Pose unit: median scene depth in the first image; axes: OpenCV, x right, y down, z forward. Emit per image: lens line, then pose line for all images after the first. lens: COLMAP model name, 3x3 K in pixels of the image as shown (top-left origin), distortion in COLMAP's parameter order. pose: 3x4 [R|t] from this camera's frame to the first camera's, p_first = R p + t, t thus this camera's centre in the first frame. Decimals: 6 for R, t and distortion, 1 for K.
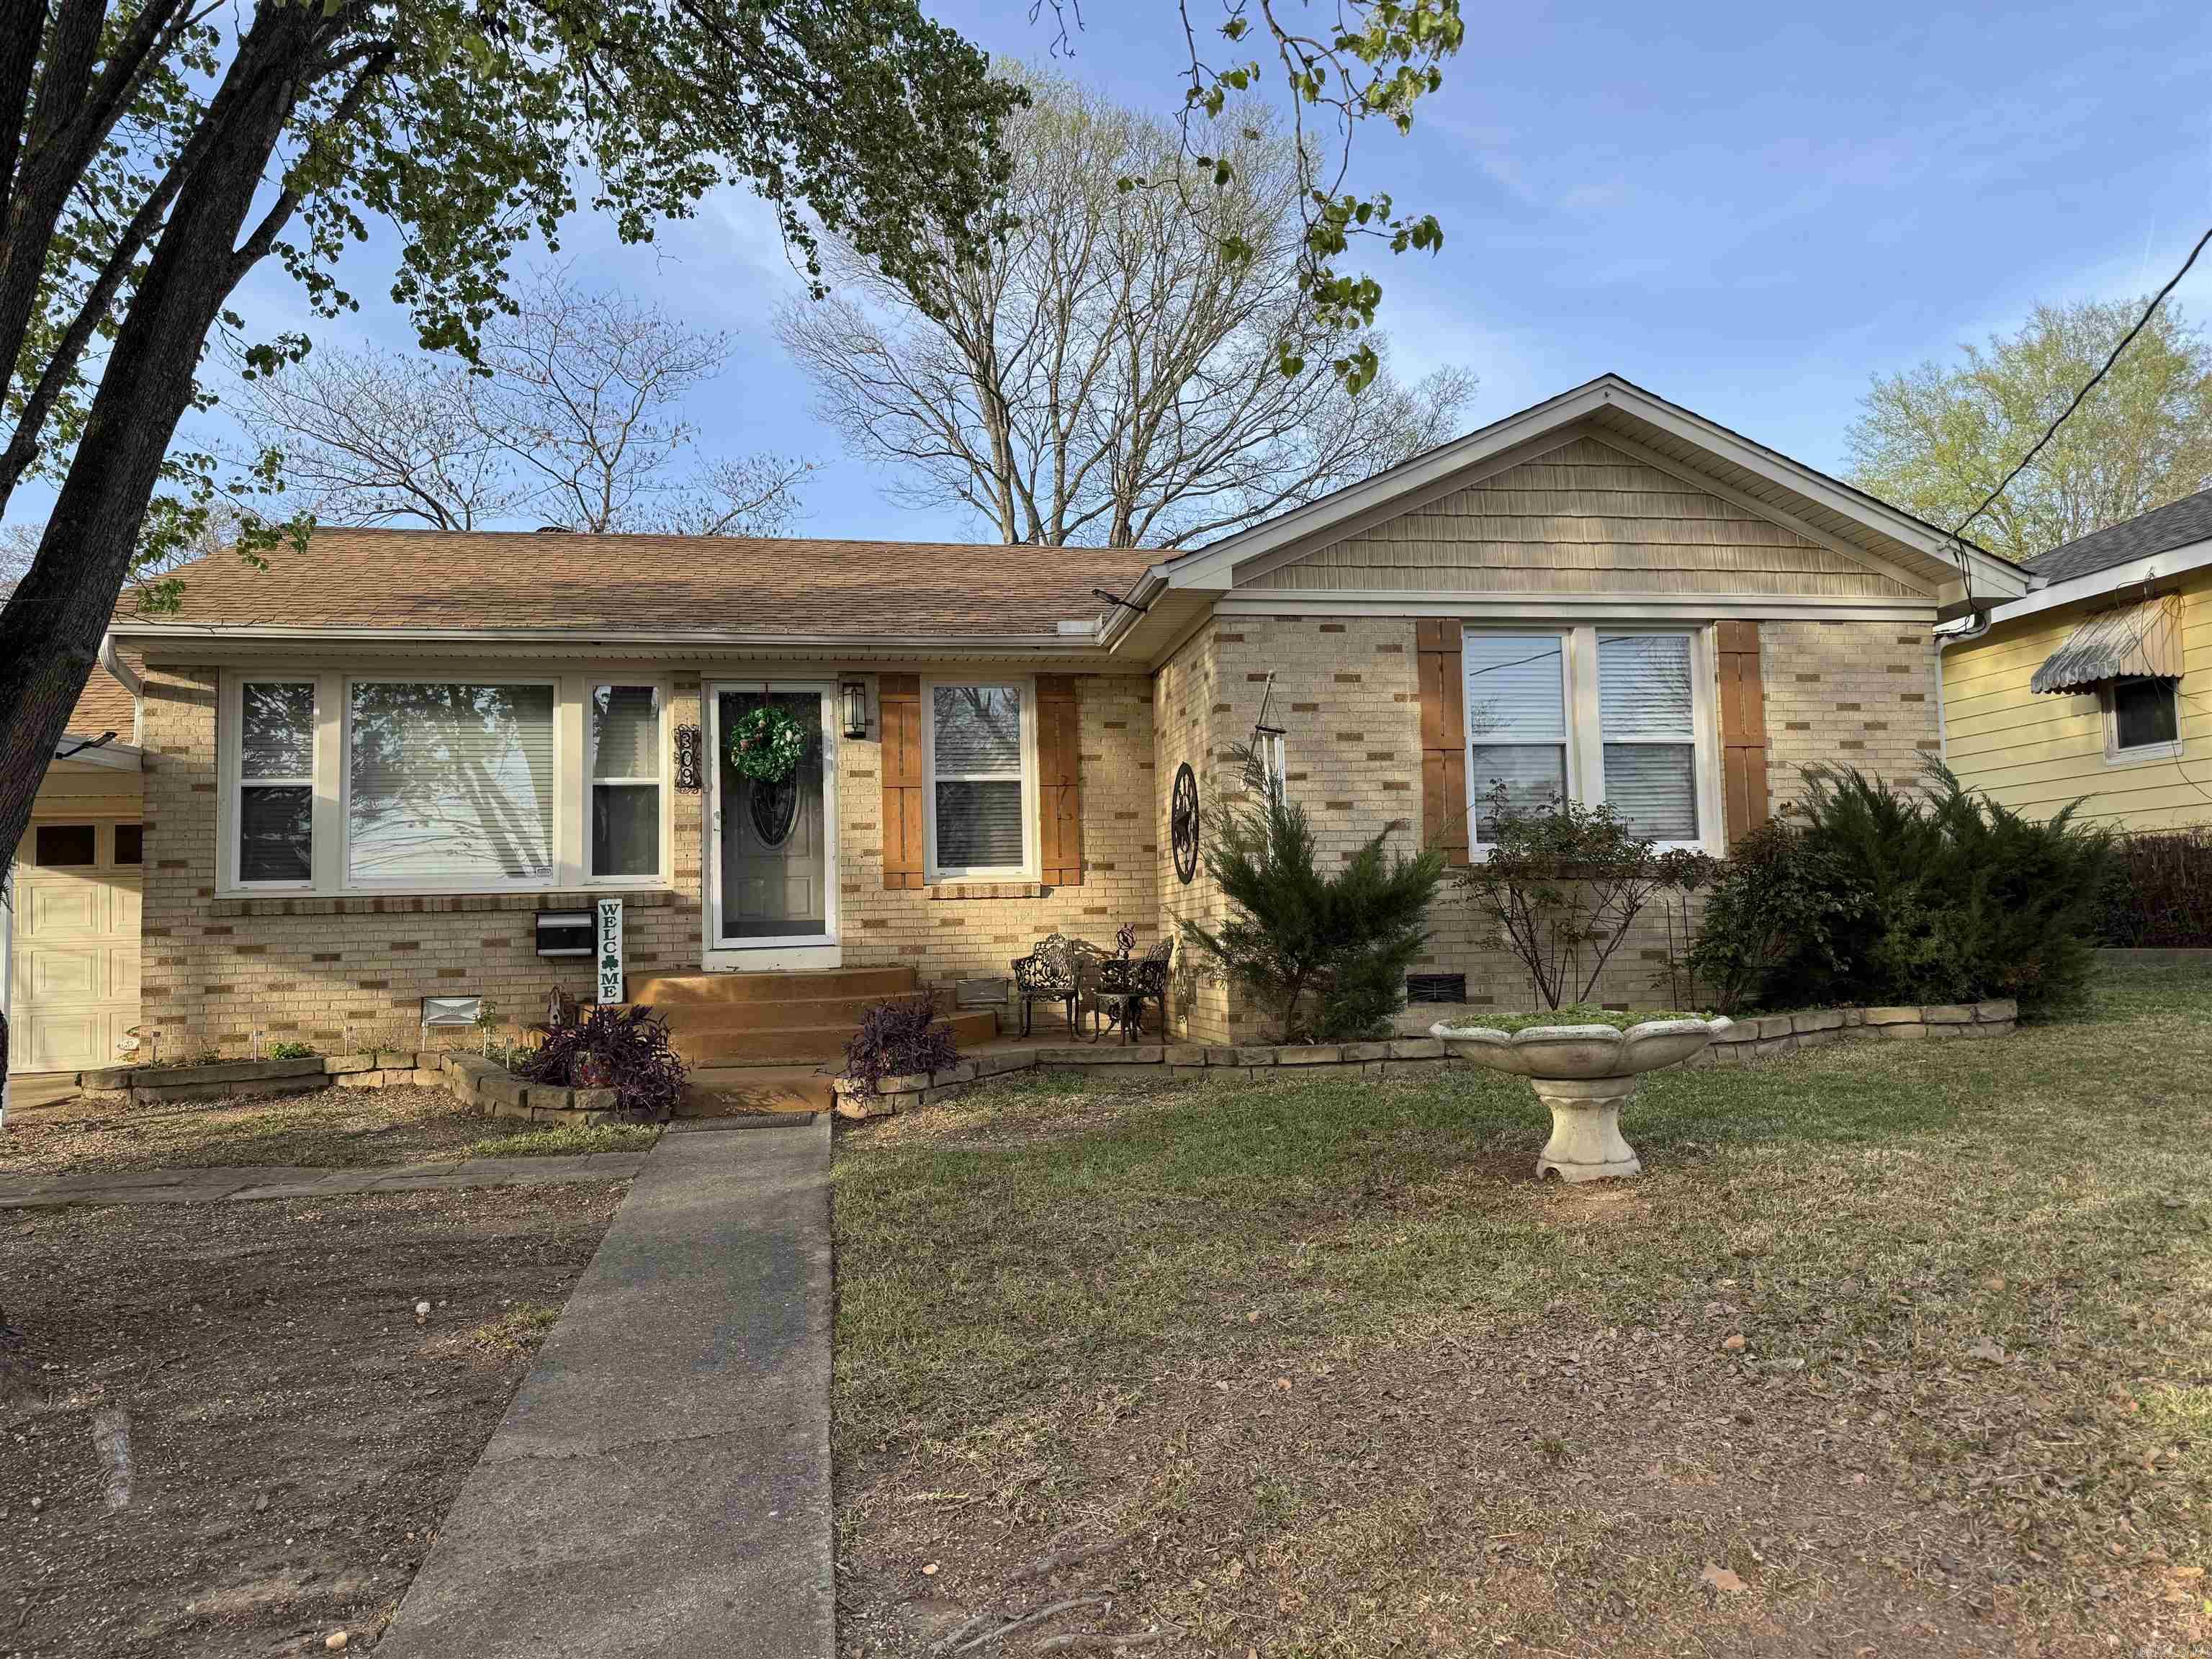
lens RADIAL K [[1545.8, 0, 1114.7], [0, 1545.8, 835.9], [0, 0, 1]] dist [0.105775, -0.128939]
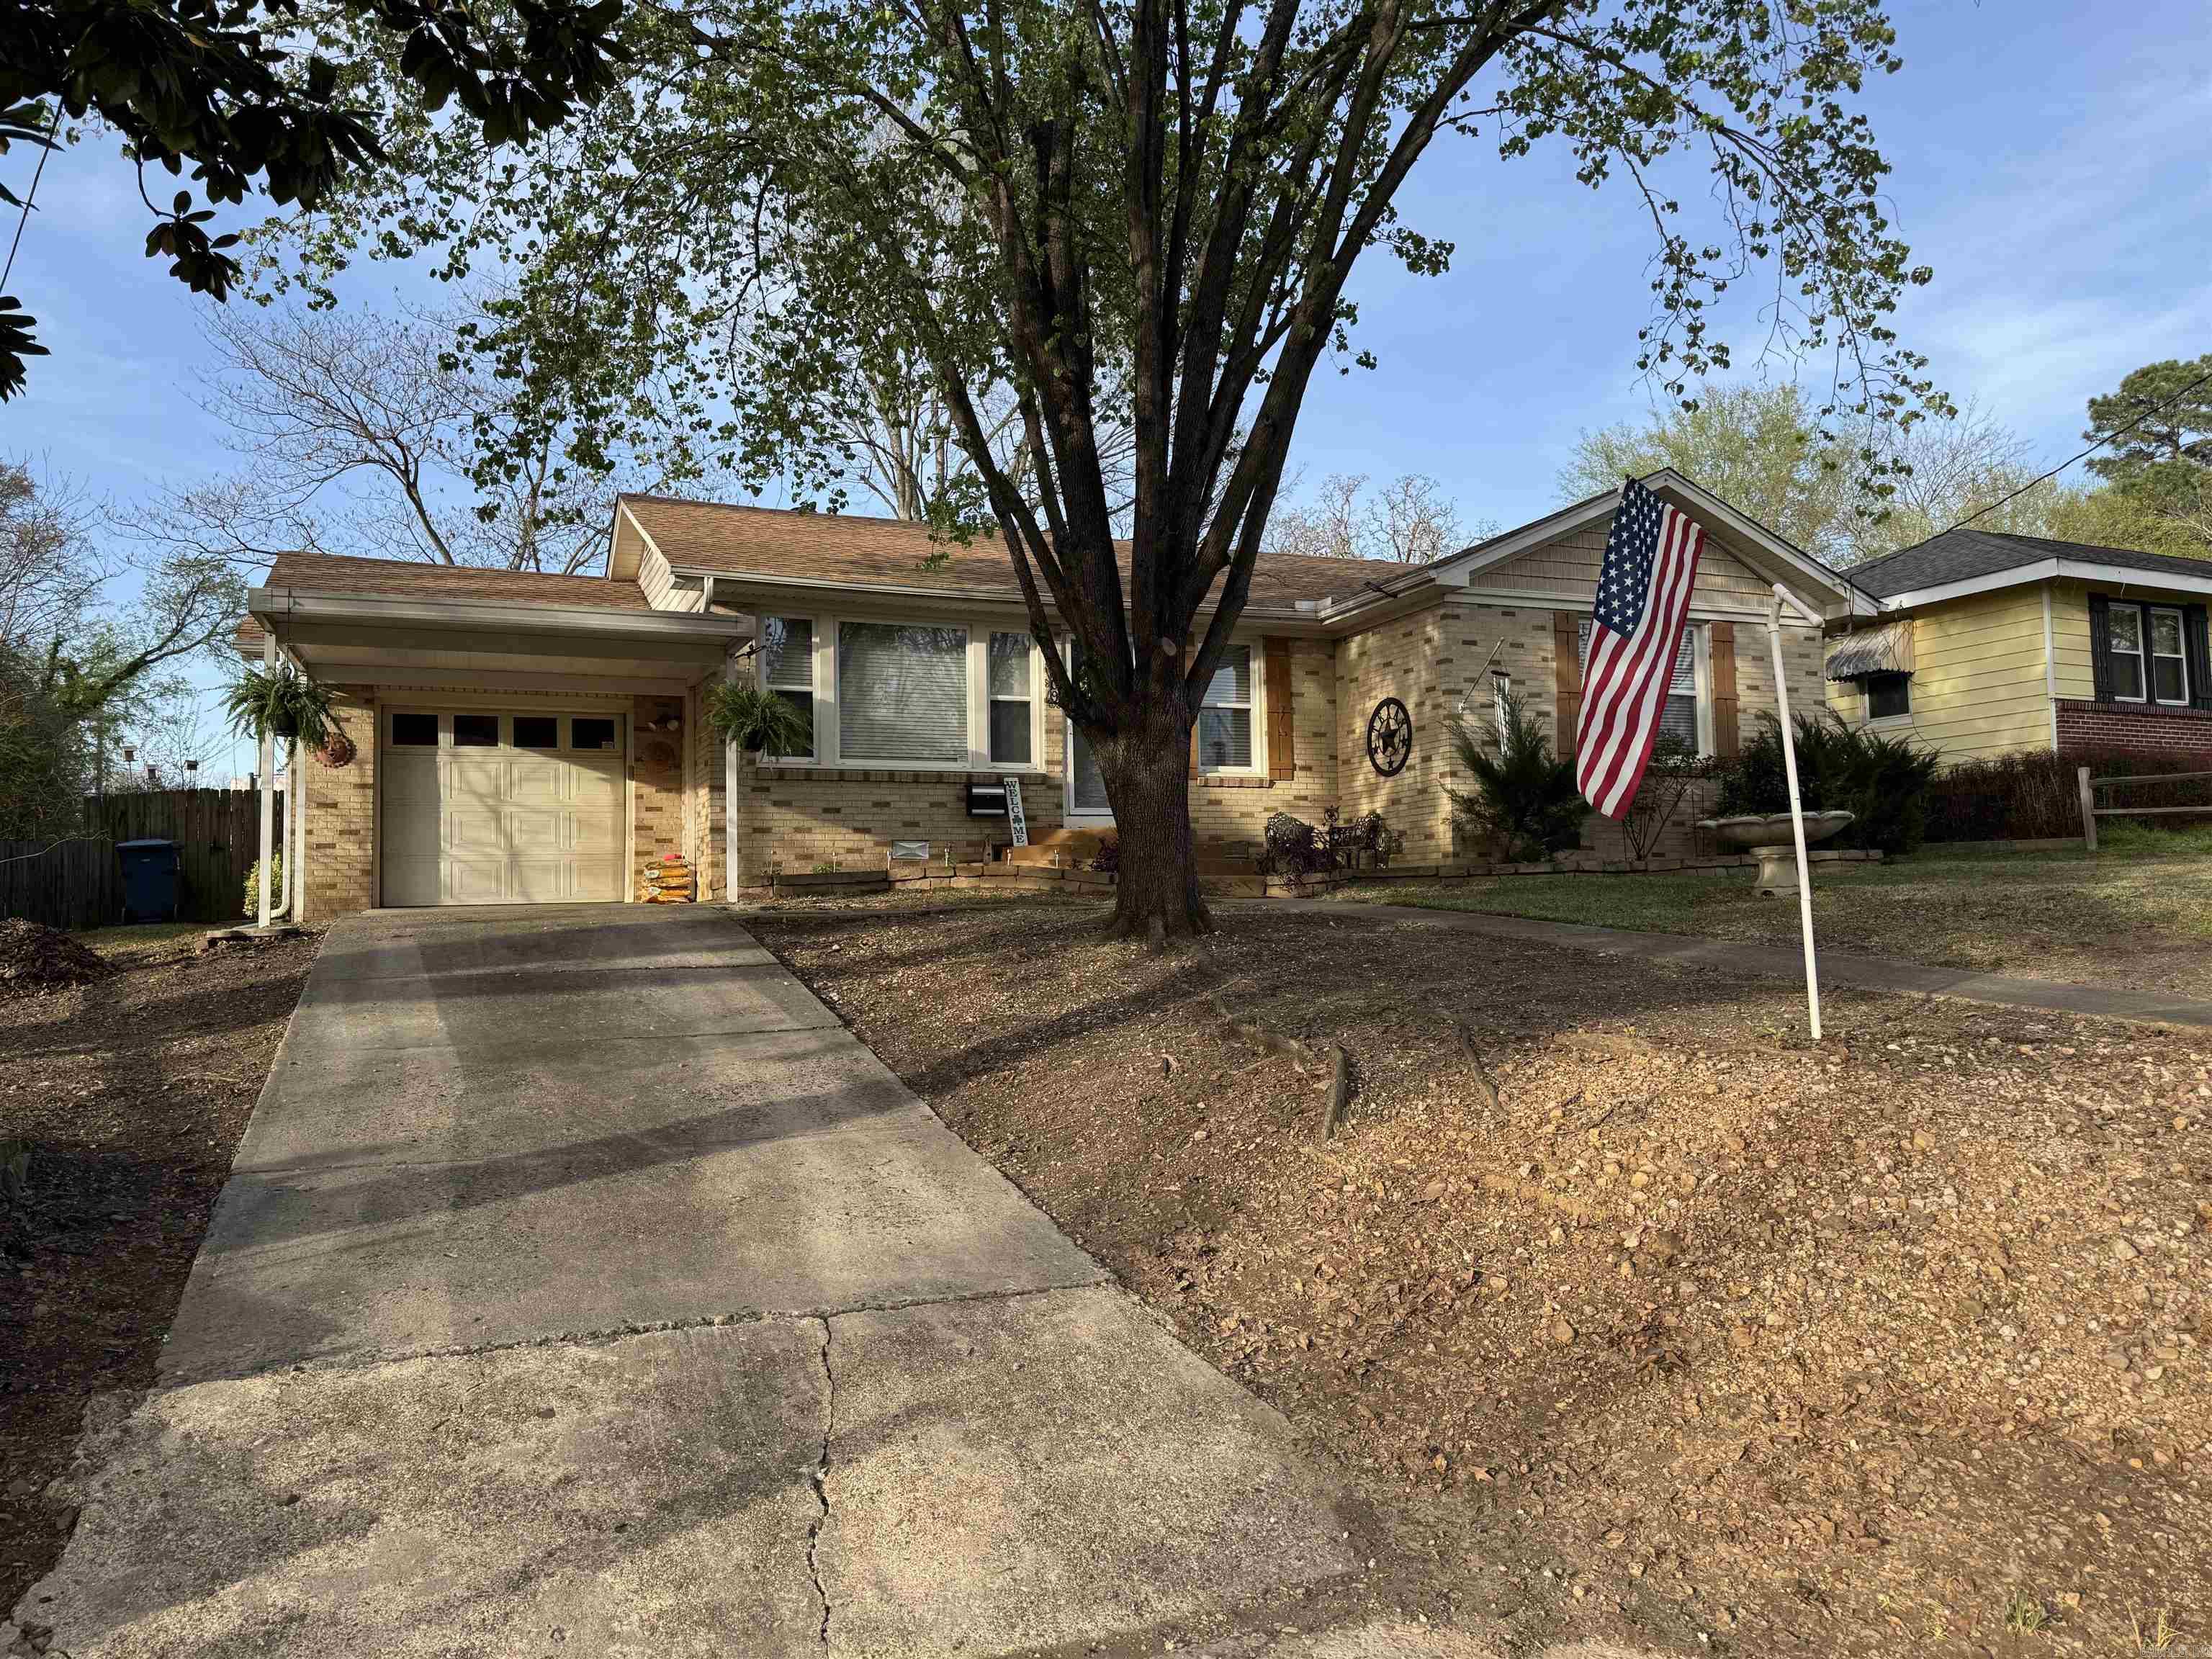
lens RADIAL K [[1567.8, 0, 1079.1], [0, 1567.8, 828.4], [0, 0, 1]] dist [0.192244, -0.382108]
pose [[0.975213, 0.020478, 0.220320, -0.585962], [-0.021056, 0.999778, 0.000276, 0.086630], [-0.220265, -0.004909, 0.975428, -0.451199]]
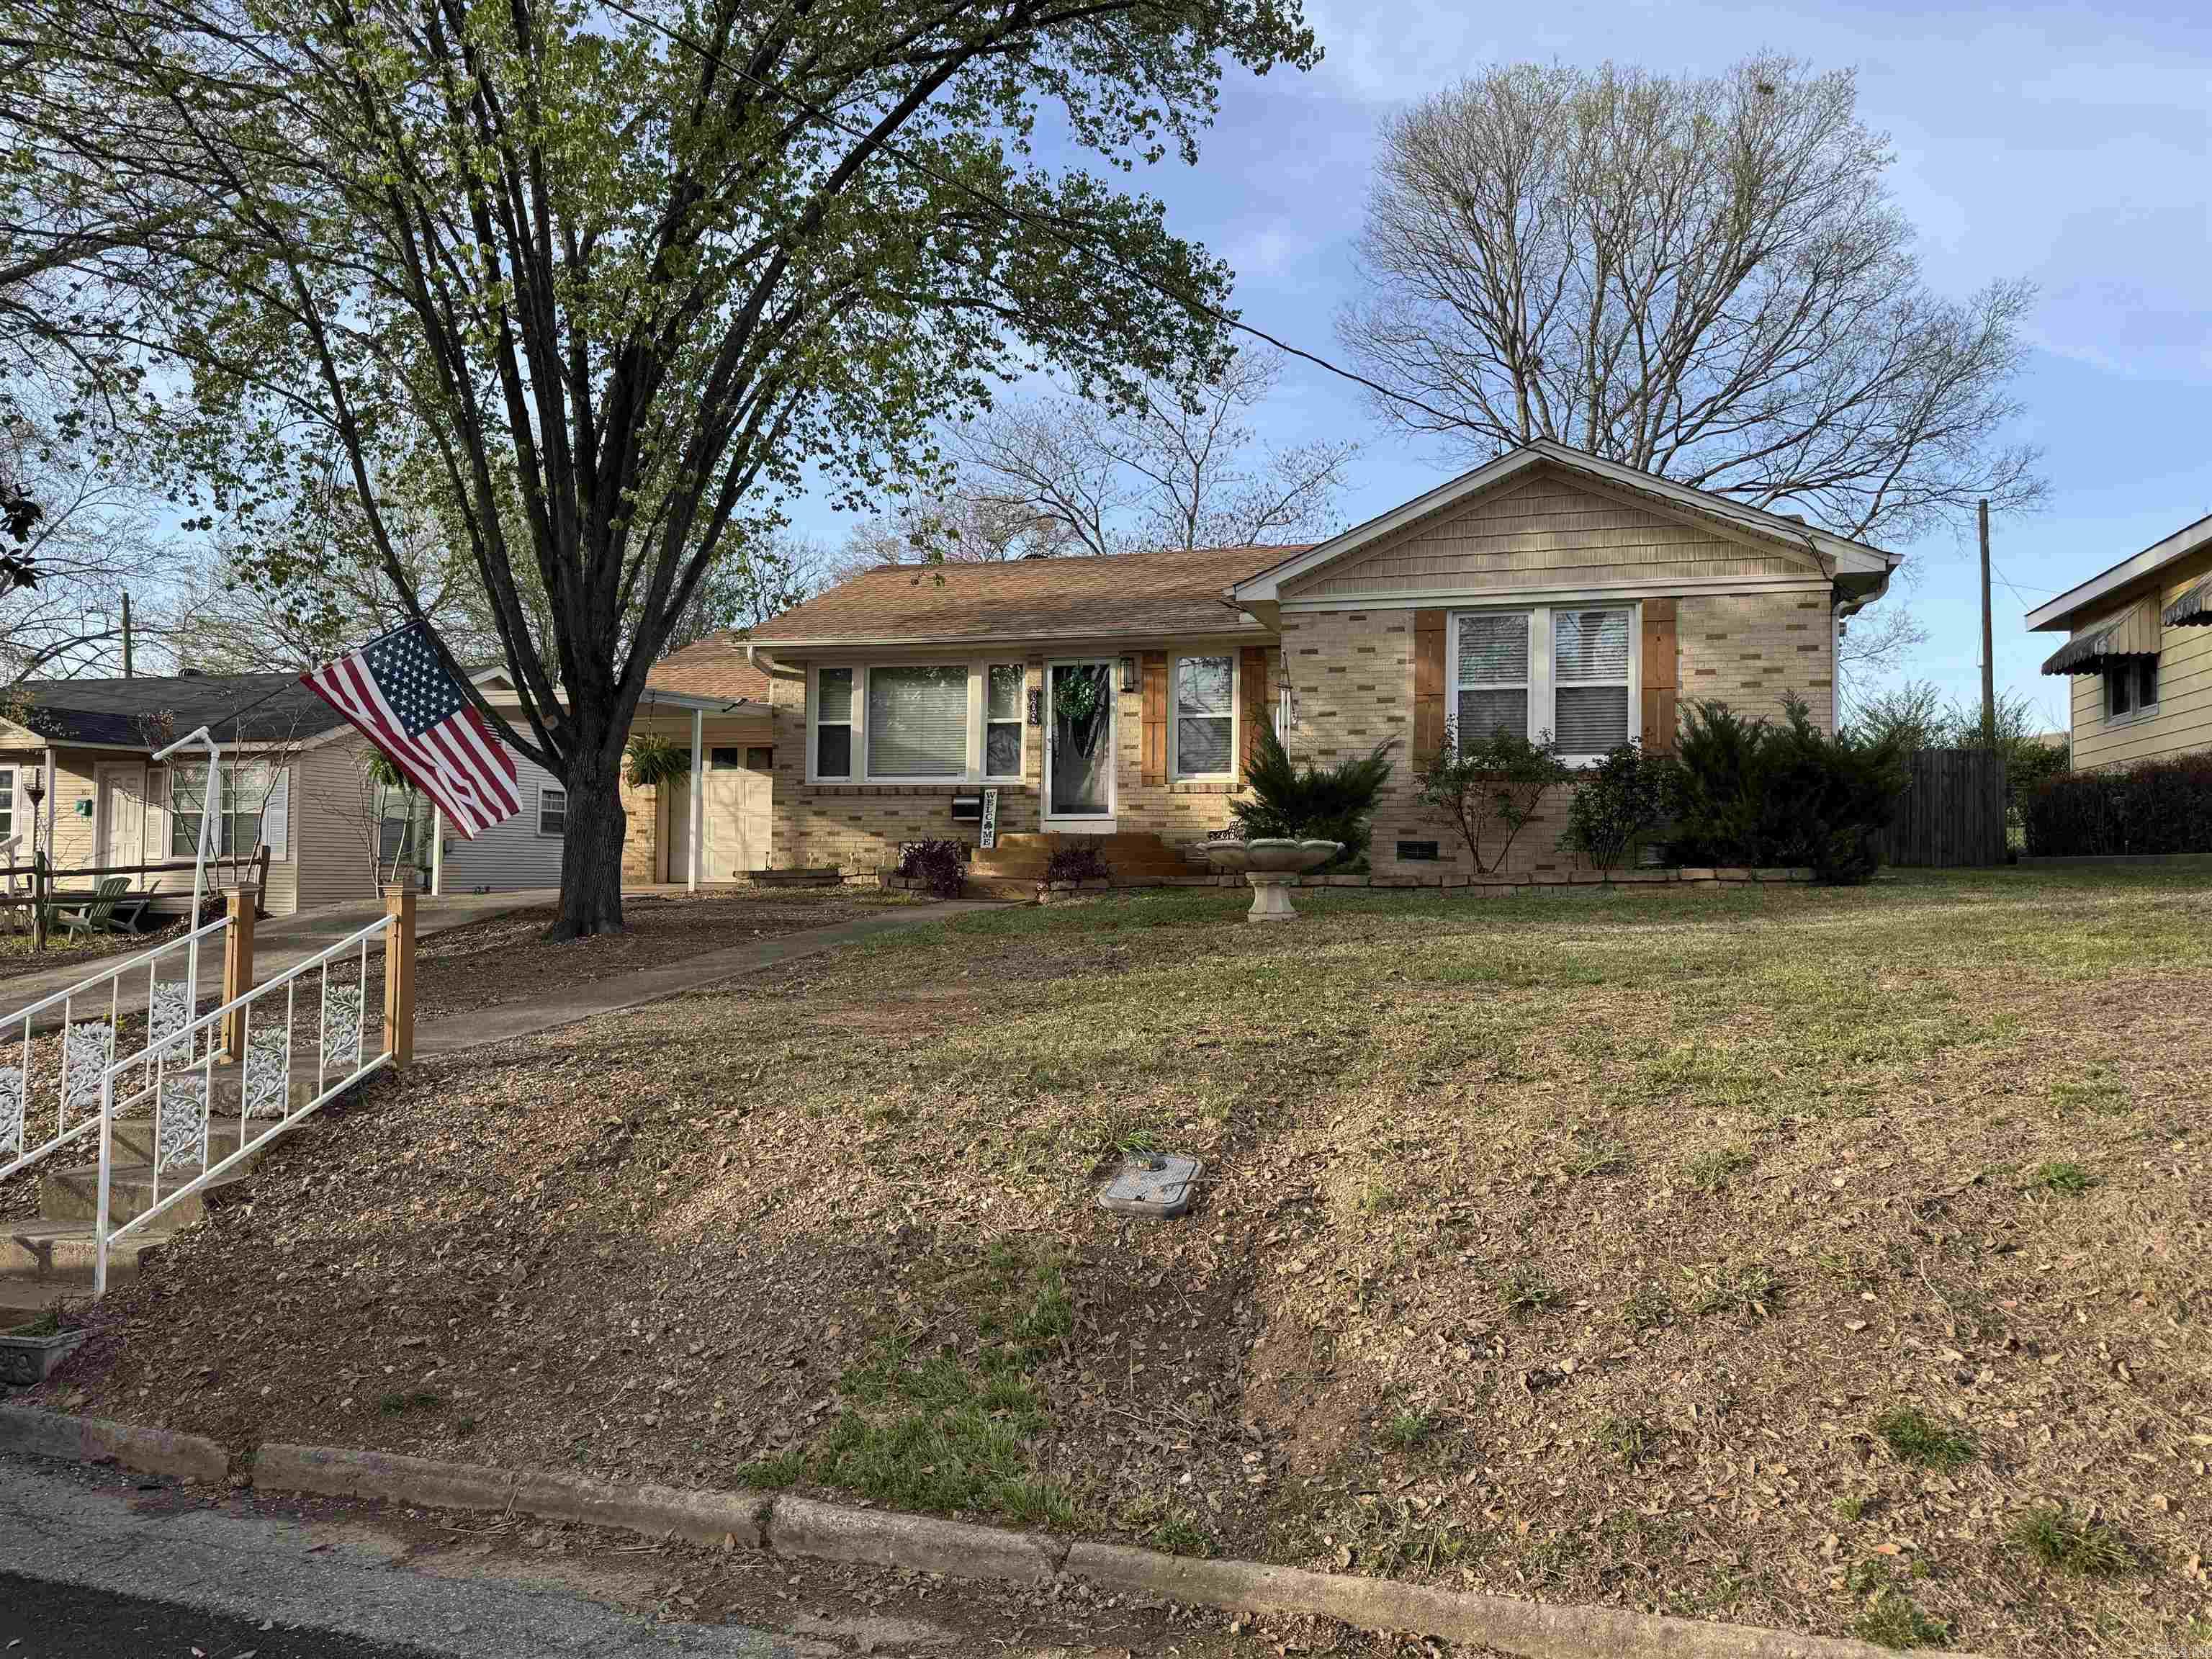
lens RADIAL K [[1545.8, 0, 1114.7], [0, 1545.8, 835.9], [0, 0, 1]] dist [0.105775, -0.128939]
pose [[0.888942, 0.024864, -0.457345, 0.582463], [-0.003380, 0.998854, 0.047733, 0.009972], [0.458007, -0.040886, 0.888008, -0.457474]]
